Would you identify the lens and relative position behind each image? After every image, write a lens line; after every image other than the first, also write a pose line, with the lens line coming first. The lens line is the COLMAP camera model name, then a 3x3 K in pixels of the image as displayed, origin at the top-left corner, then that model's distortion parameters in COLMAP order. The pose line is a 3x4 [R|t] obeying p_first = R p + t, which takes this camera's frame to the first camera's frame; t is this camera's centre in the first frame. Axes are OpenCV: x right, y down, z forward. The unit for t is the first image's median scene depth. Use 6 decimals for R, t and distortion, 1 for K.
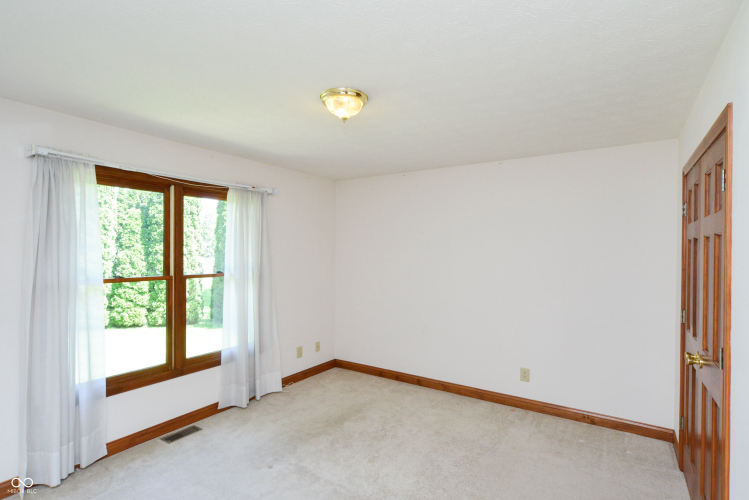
lens RADIAL K [[370.8, 0, 381.3], [0, 370.8, 254.5], [0, 0, 1]] dist [-0.025776, 0.016402]
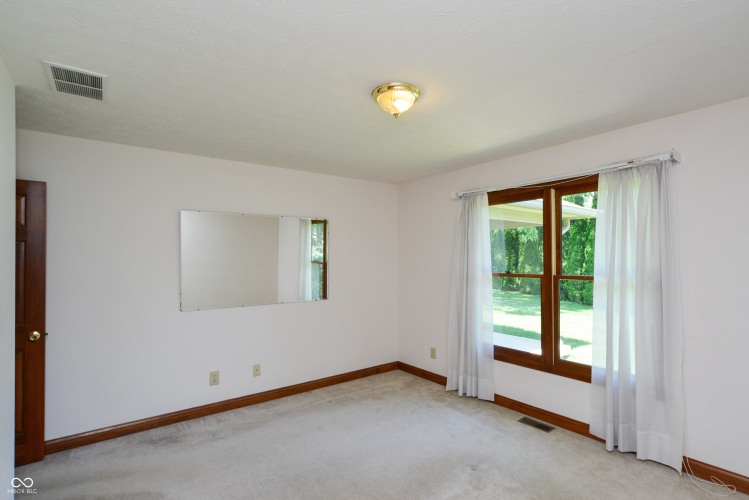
lens RADIAL K [[370.8, 0, 381.3], [0, 370.8, 254.5], [0, 0, 1]] dist [-0.025776, 0.016402]
pose [[-0.334131, -0.013349, -0.942432, 0.578969], [-0.007869, 0.999904, -0.011373, 0.015391], [0.942494, 0.003616, -0.334204, 0.889532]]
